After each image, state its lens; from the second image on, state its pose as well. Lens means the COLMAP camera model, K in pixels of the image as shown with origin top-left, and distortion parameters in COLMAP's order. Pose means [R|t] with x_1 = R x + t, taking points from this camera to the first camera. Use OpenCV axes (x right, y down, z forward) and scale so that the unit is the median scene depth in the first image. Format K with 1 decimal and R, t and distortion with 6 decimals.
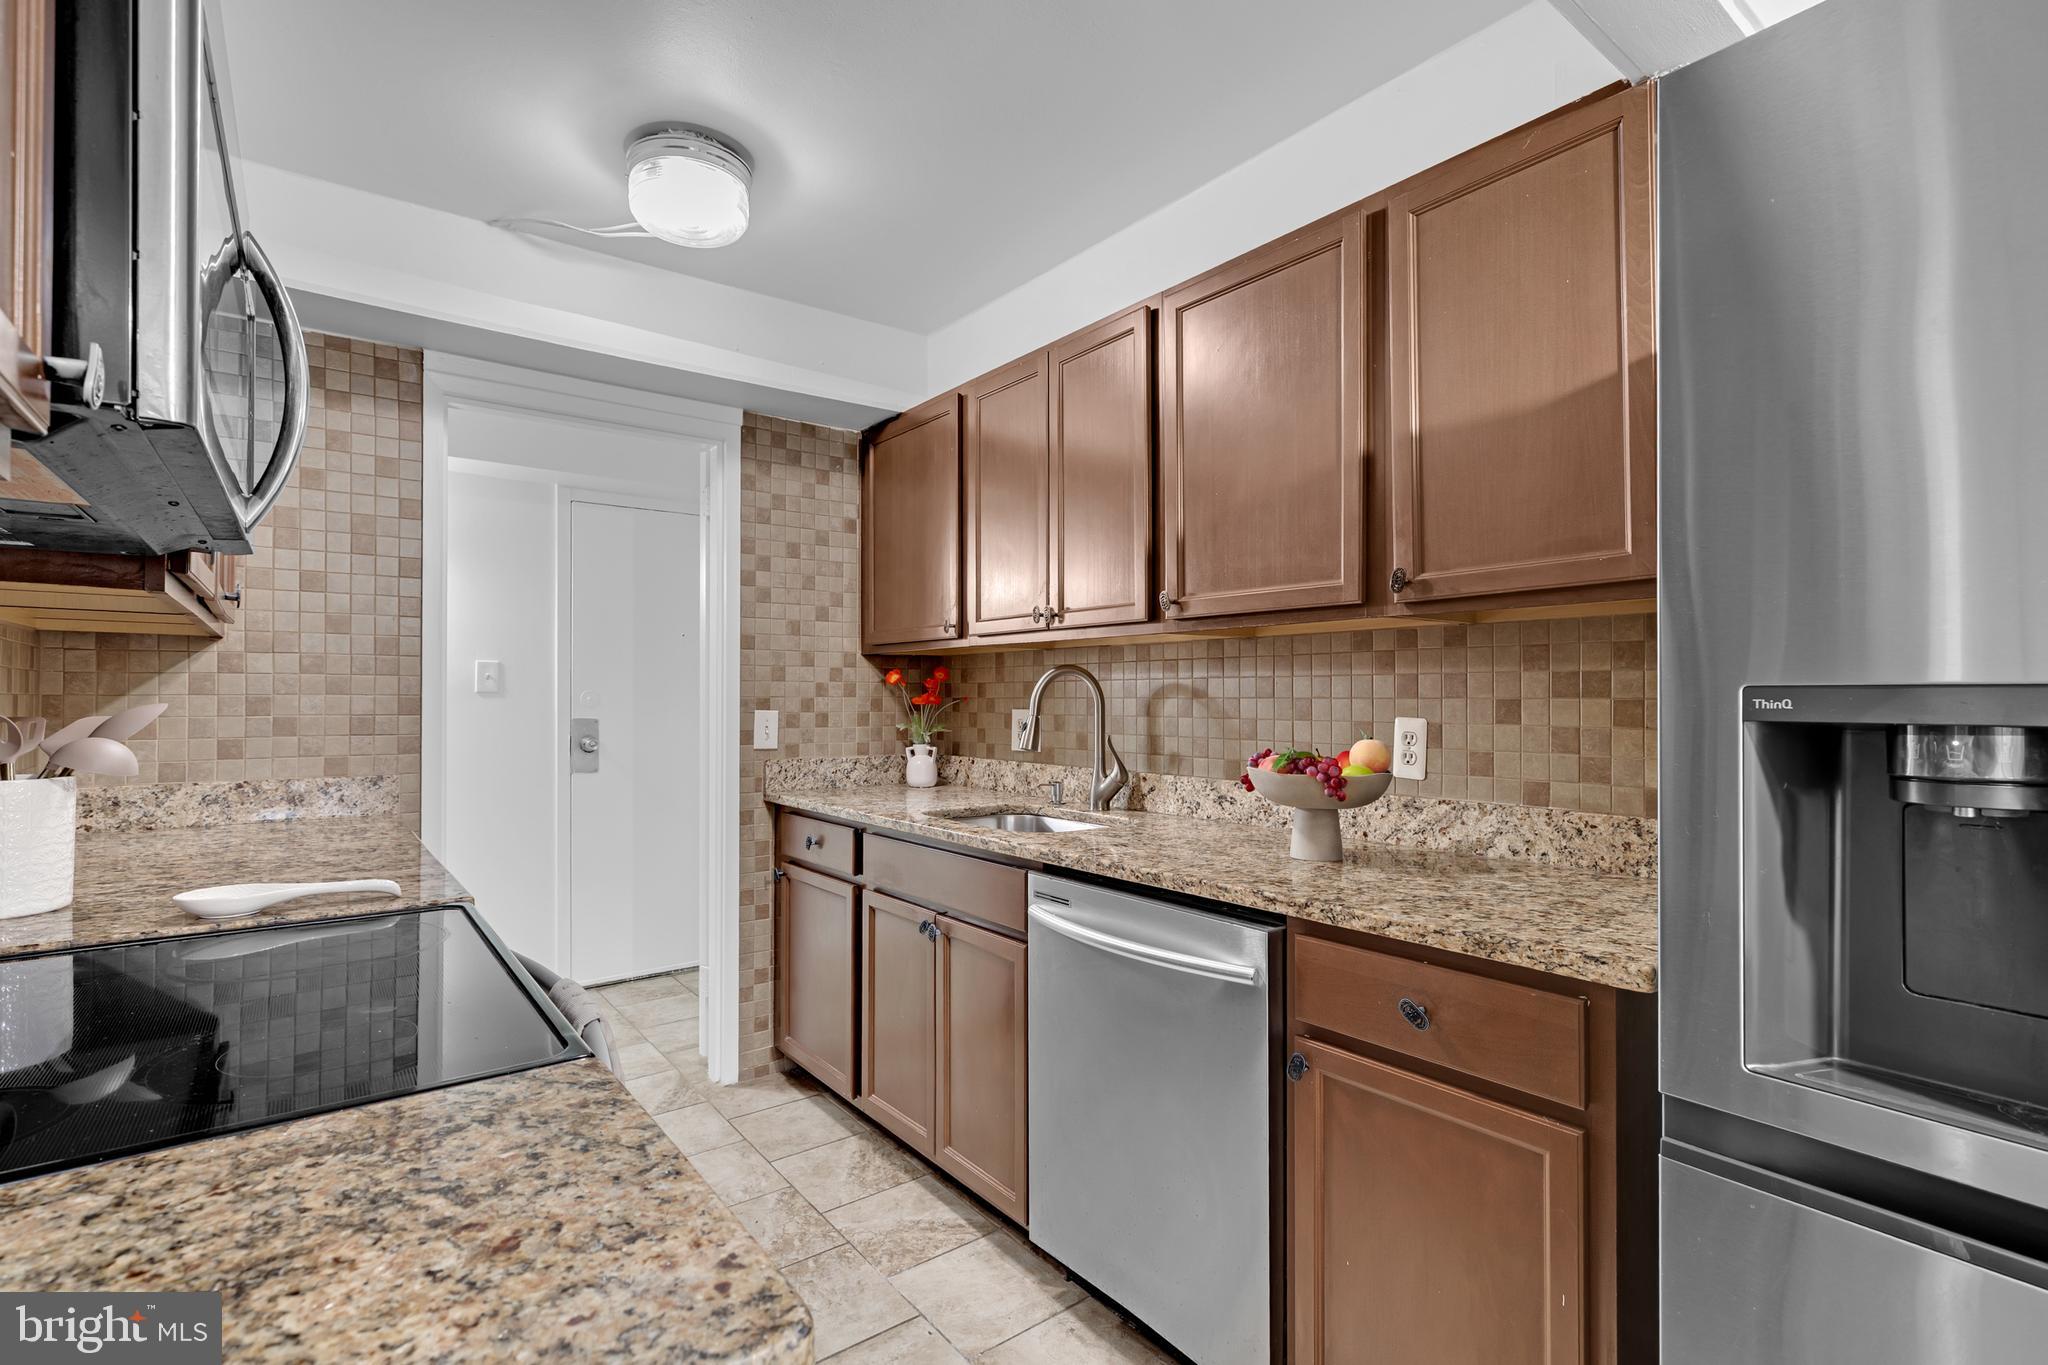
lens RADIAL K [[919.5, 0, 1024.0], [0, 919.5, 682.5], [0, 0, 1]] dist [0.004306, 0.000054]
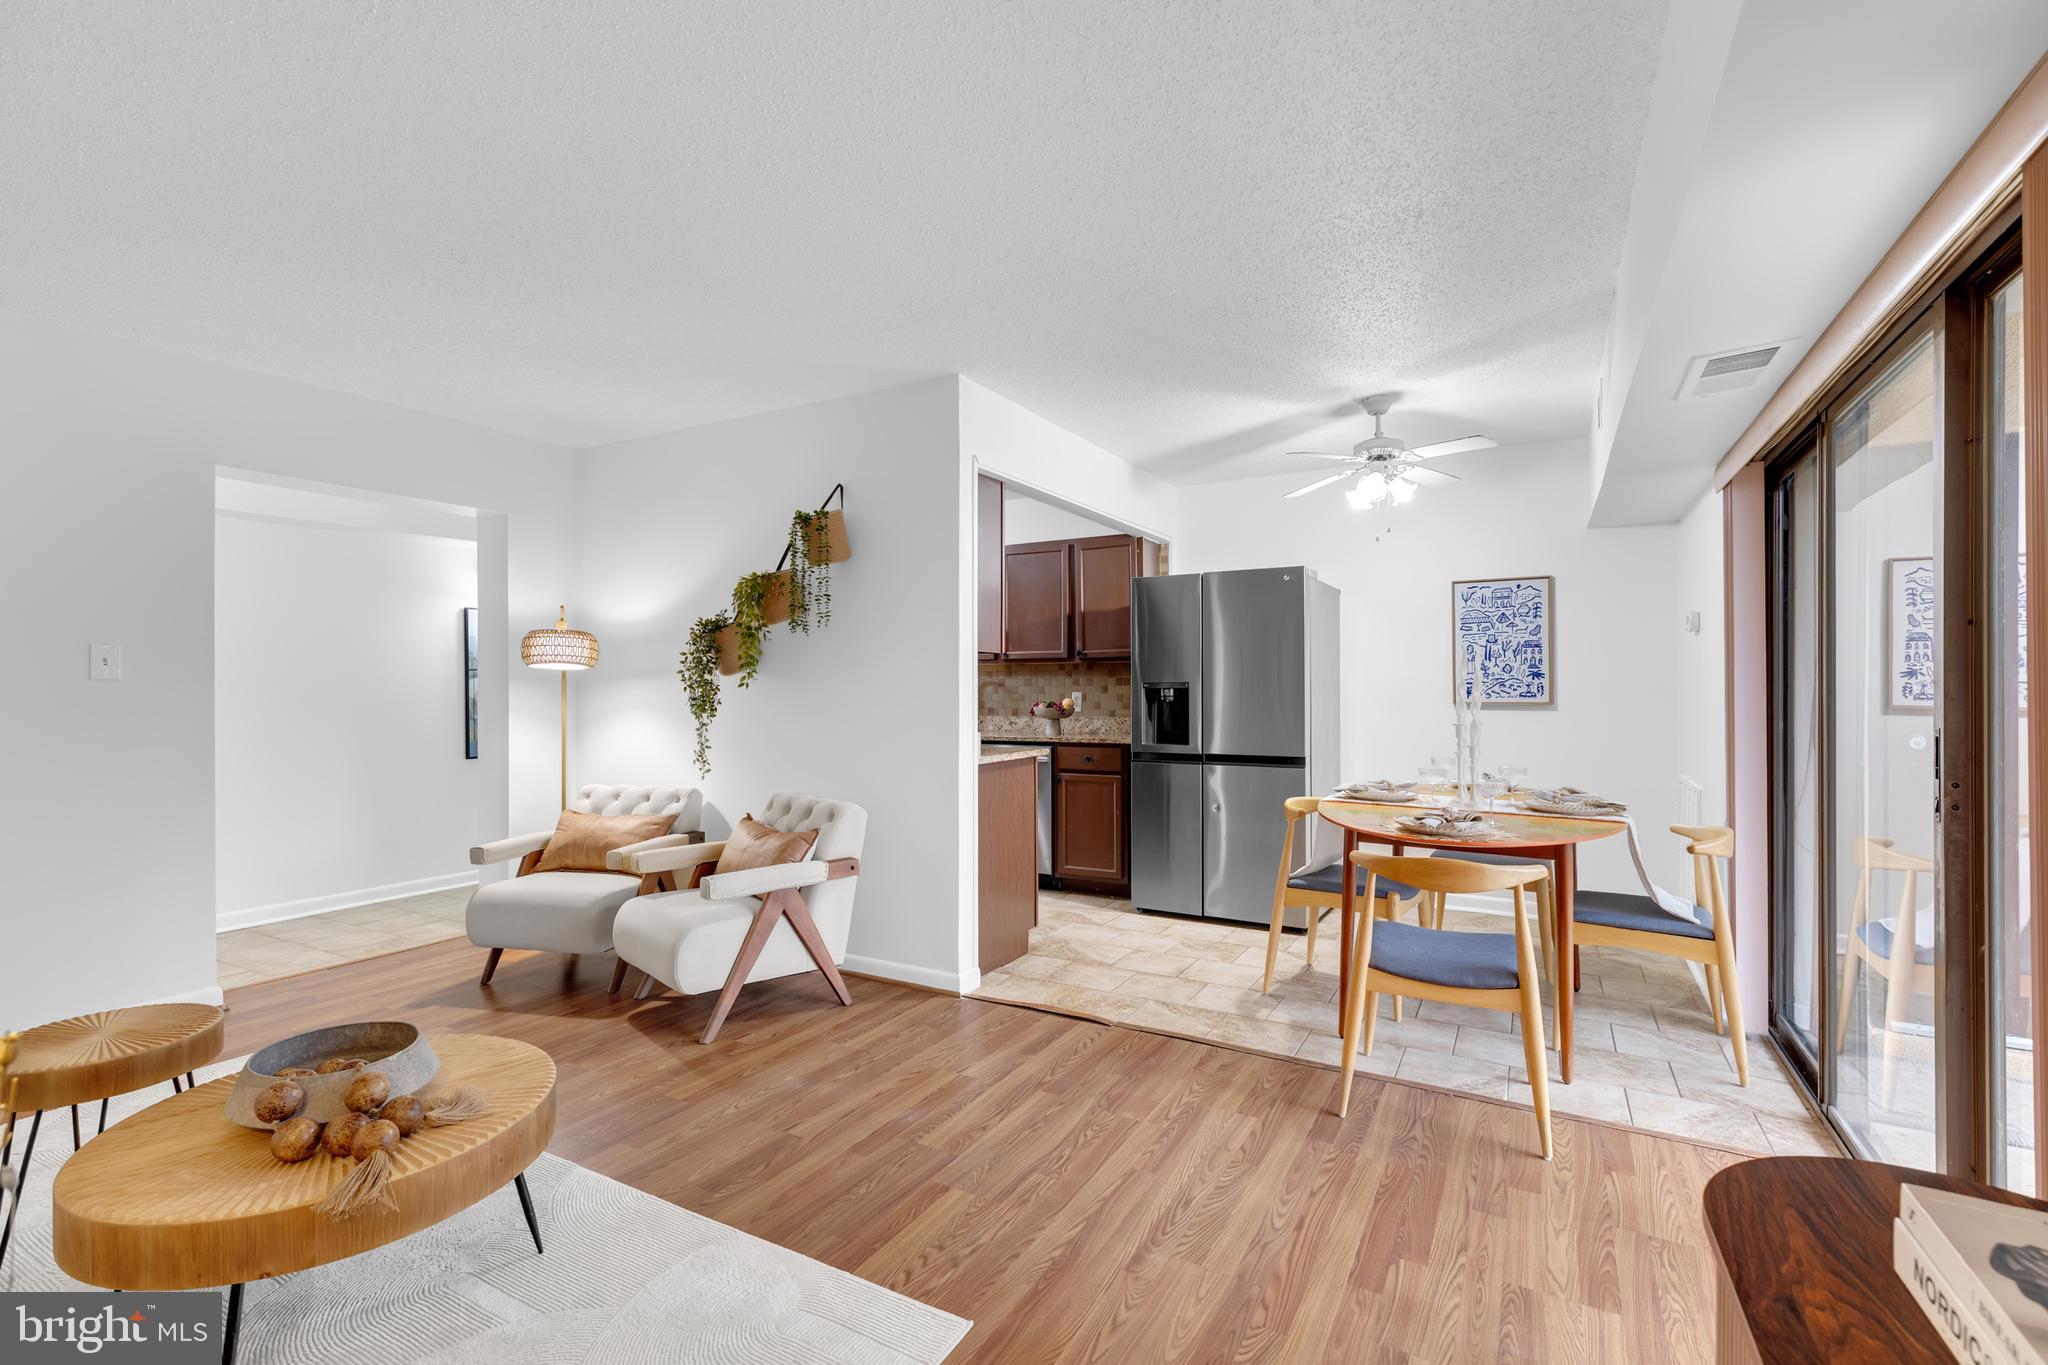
lens RADIAL K [[921.8, 0, 993.2], [0, 921.8, 680.9], [0, 0, 1]] dist [0.002048, 0.000076]
pose [[0.925785, -0.001974, 0.378045, -1.183790], [0.000543, 0.999992, 0.003893, -0.014255], [-0.378050, -0.003399, 0.925779, -2.067478]]
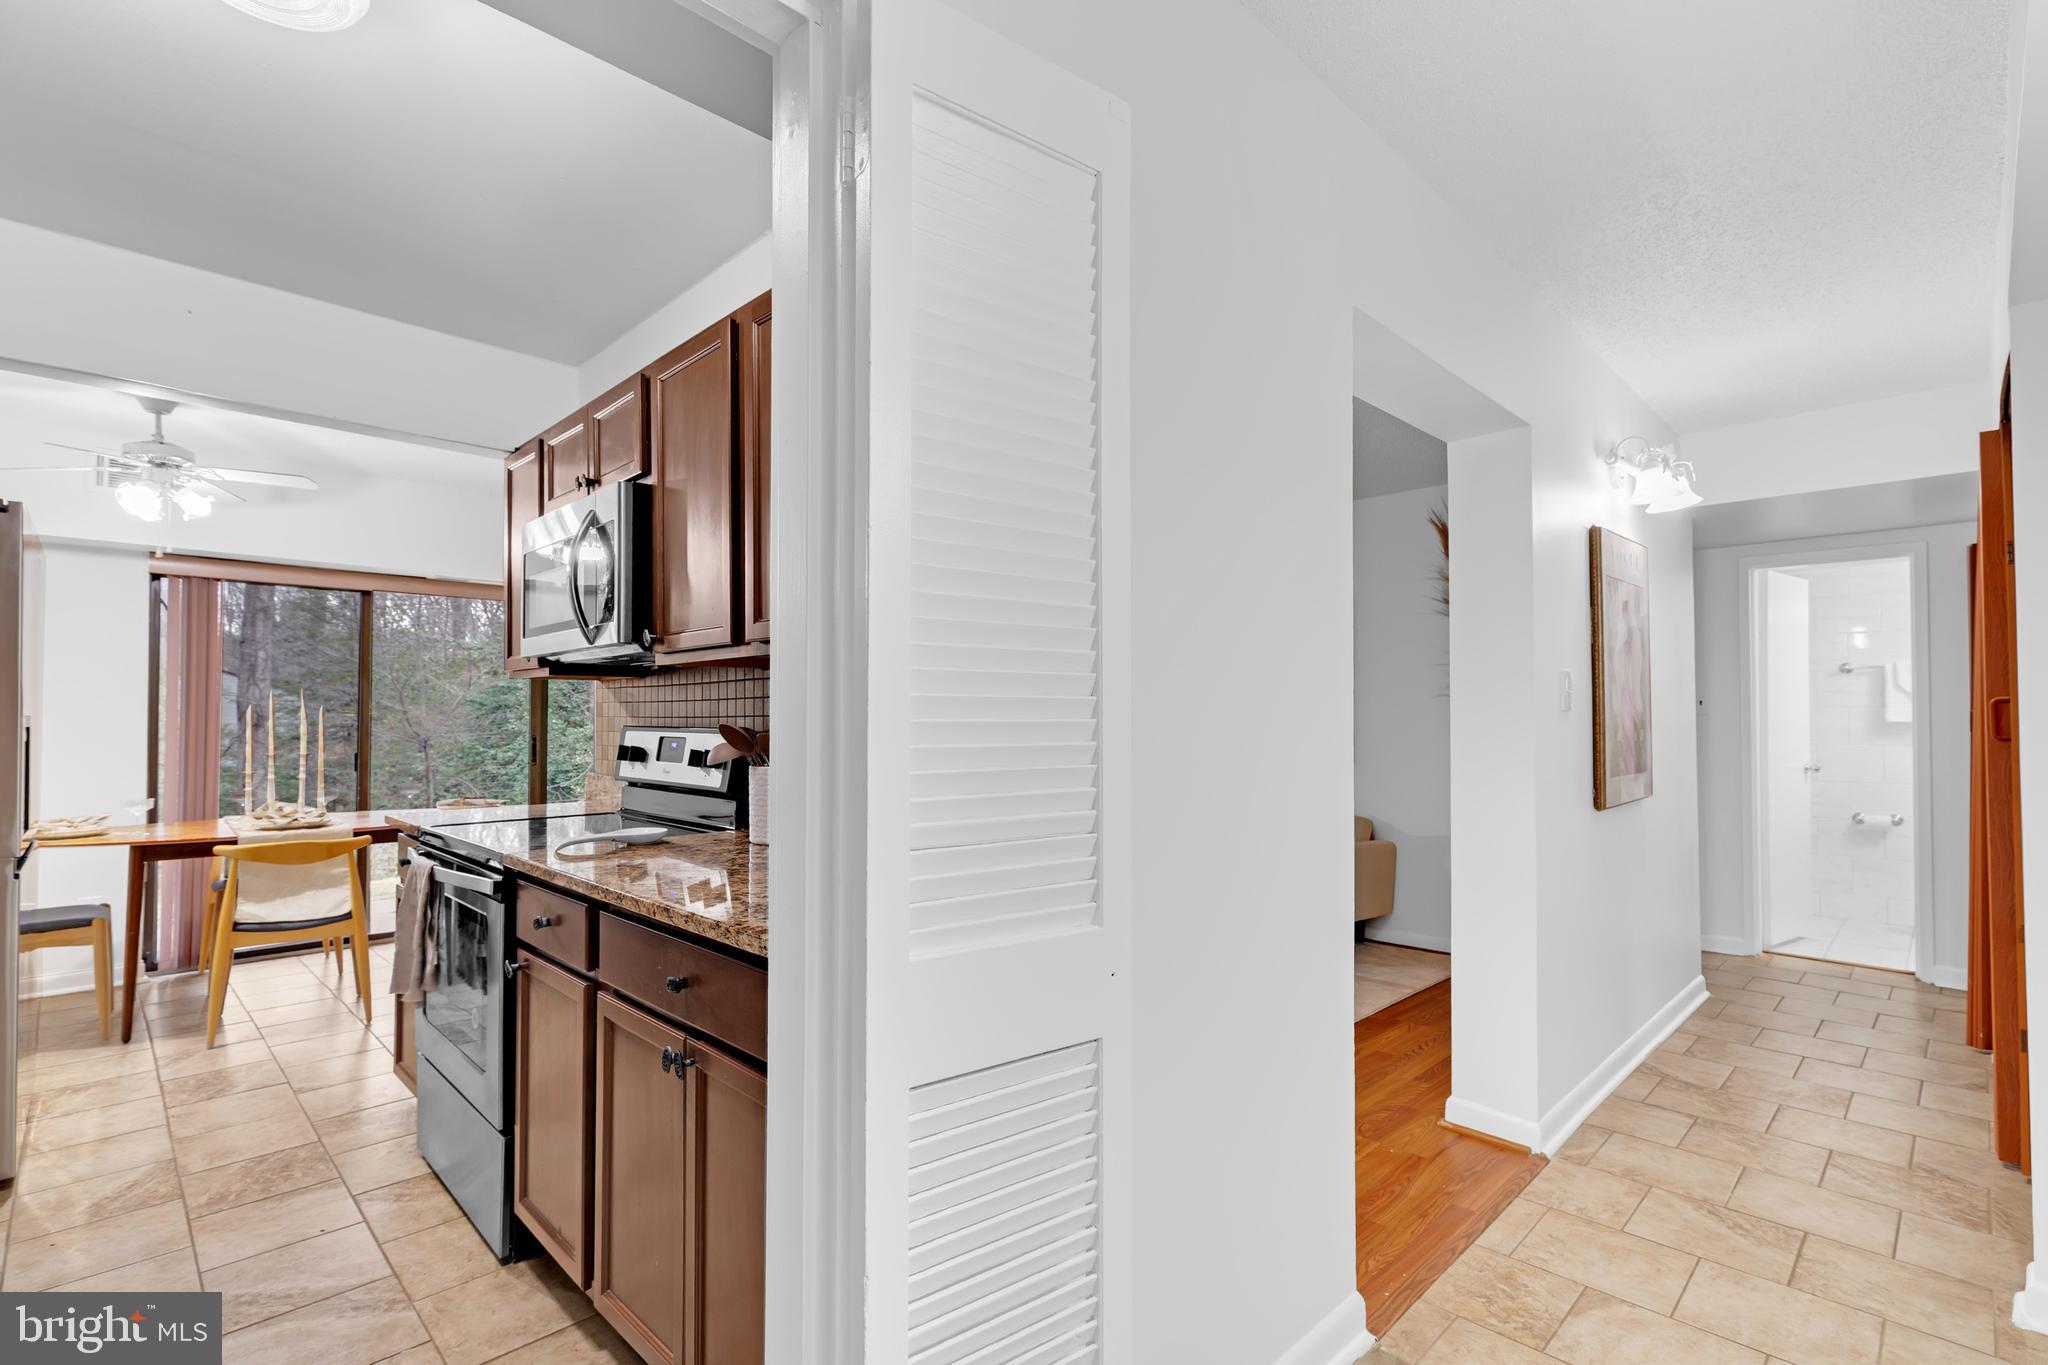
lens RADIAL K [[940.7, 0, 989.4], [0, 940.7, 696.8], [0, 0, 1]] dist [0.008619, 0.000365]
pose [[-0.994061, -0.004719, -0.108724, -1.005120], [-0.000982, 0.999408, -0.034397, 0.021920], [0.108822, -0.034086, -0.993477, 2.126515]]
